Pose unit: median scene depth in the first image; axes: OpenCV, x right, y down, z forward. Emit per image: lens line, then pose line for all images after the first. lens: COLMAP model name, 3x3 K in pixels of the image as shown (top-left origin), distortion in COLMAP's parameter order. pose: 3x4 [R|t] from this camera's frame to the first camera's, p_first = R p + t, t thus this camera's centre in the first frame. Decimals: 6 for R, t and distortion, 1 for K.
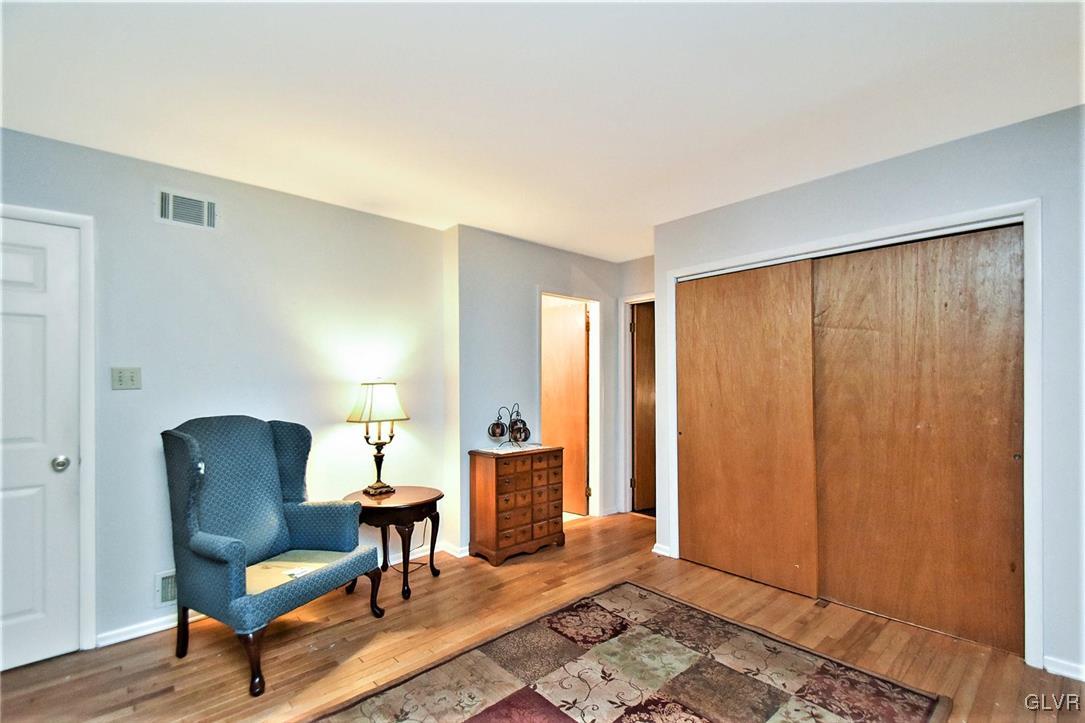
lens RADIAL K [[486.5, 0, 540.9], [0, 486.5, 382.2], [0, 0, 1]] dist [0.016237, -0.000985]
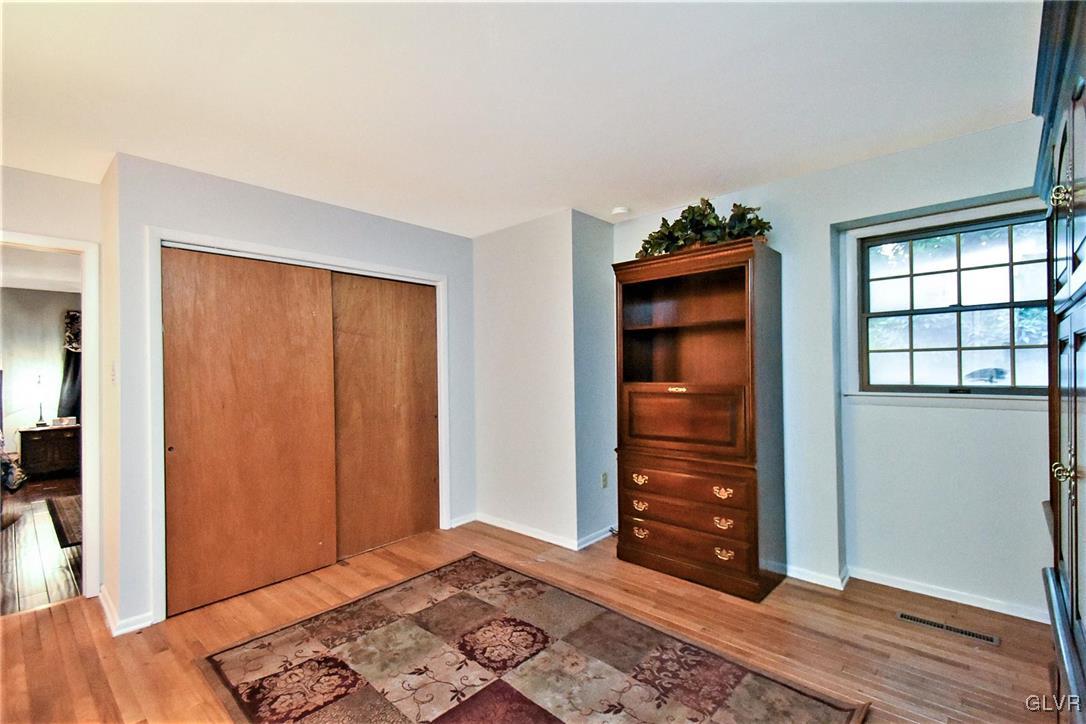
lens RADIAL K [[495.8, 0, 550.7], [0, 495.8, 372.2], [0, 0, 1]] dist [0.028178, -0.020183]
pose [[-0.128539, 0.001847, 0.991703, -0.729826], [0.016827, 0.999858, 0.000318, -0.003926], [-0.991562, 0.016728, -0.128552, 0.684685]]
